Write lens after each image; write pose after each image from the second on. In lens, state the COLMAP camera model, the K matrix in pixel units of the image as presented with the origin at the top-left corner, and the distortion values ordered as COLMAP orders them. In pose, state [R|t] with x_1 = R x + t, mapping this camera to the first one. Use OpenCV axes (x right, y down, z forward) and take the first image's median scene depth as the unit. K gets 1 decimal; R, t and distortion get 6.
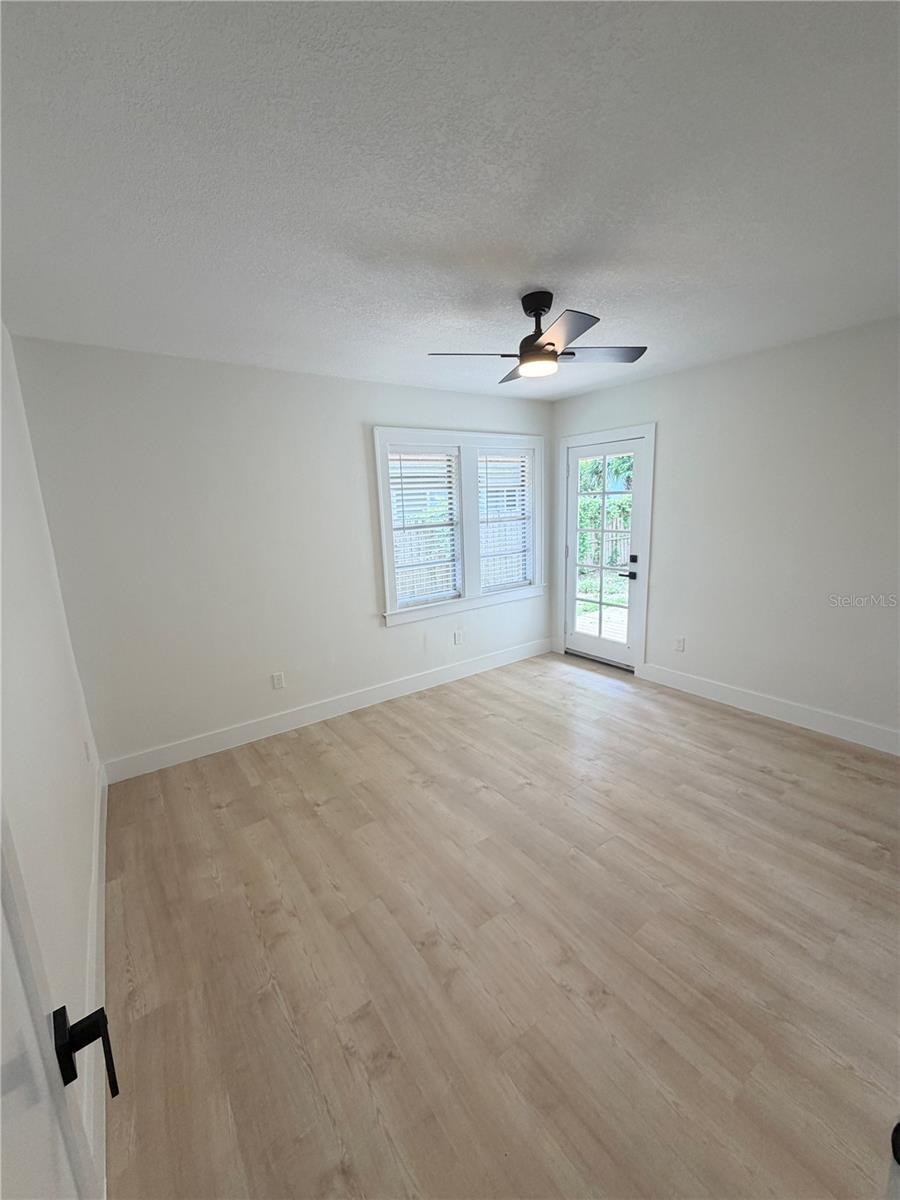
lens RADIAL K [[480.1, 0, 449.6], [0, 480.1, 597.9], [0, 0, 1]] dist [0.000575, 0.000552]
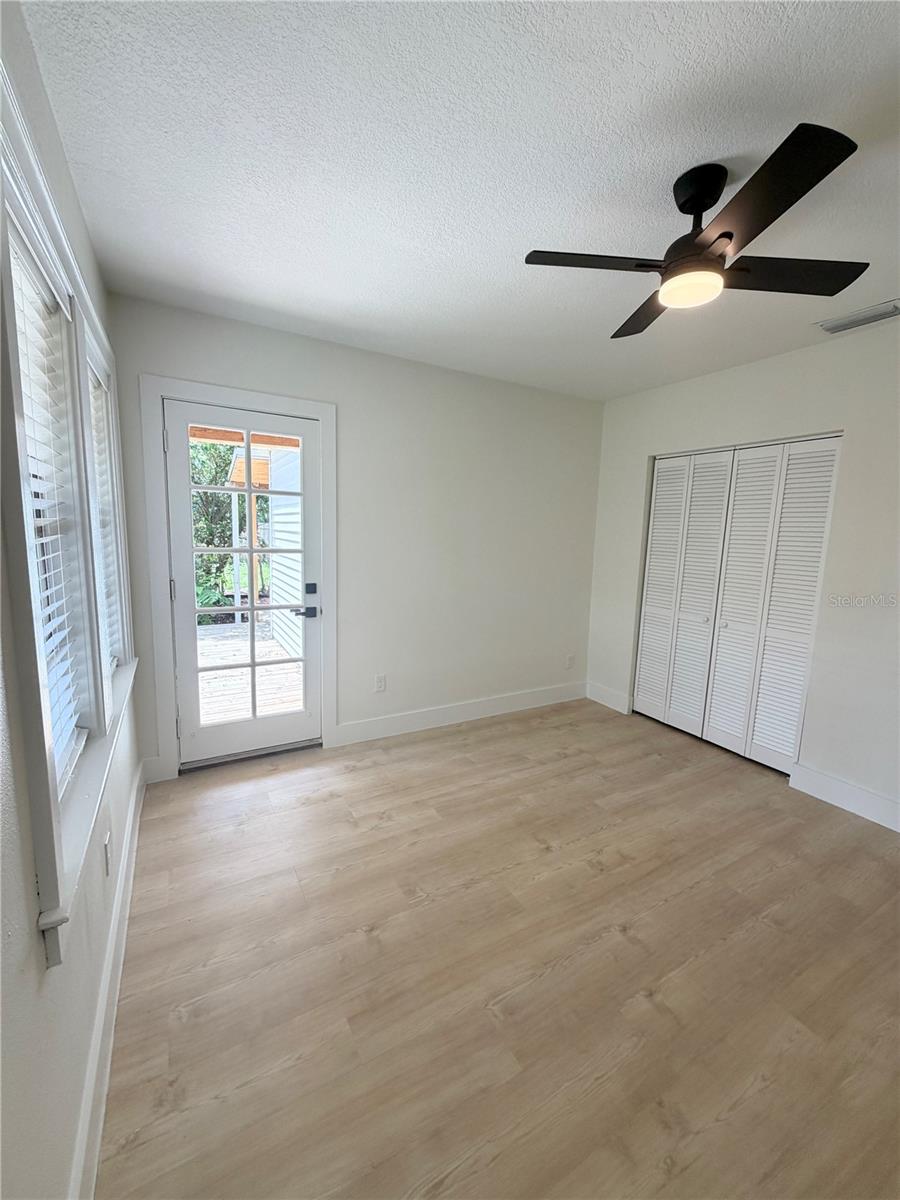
lens RADIAL K [[480.1, 0, 455.7], [0, 480.1, 591.8], [0, 0, 1]] dist [0.000575, 0.000552]
pose [[0.100067, -0.086948, 0.991174, -0.372579], [0.161059, 0.984452, 0.070098, -0.113768], [-0.981859, 0.152623, 0.112515, 0.881033]]
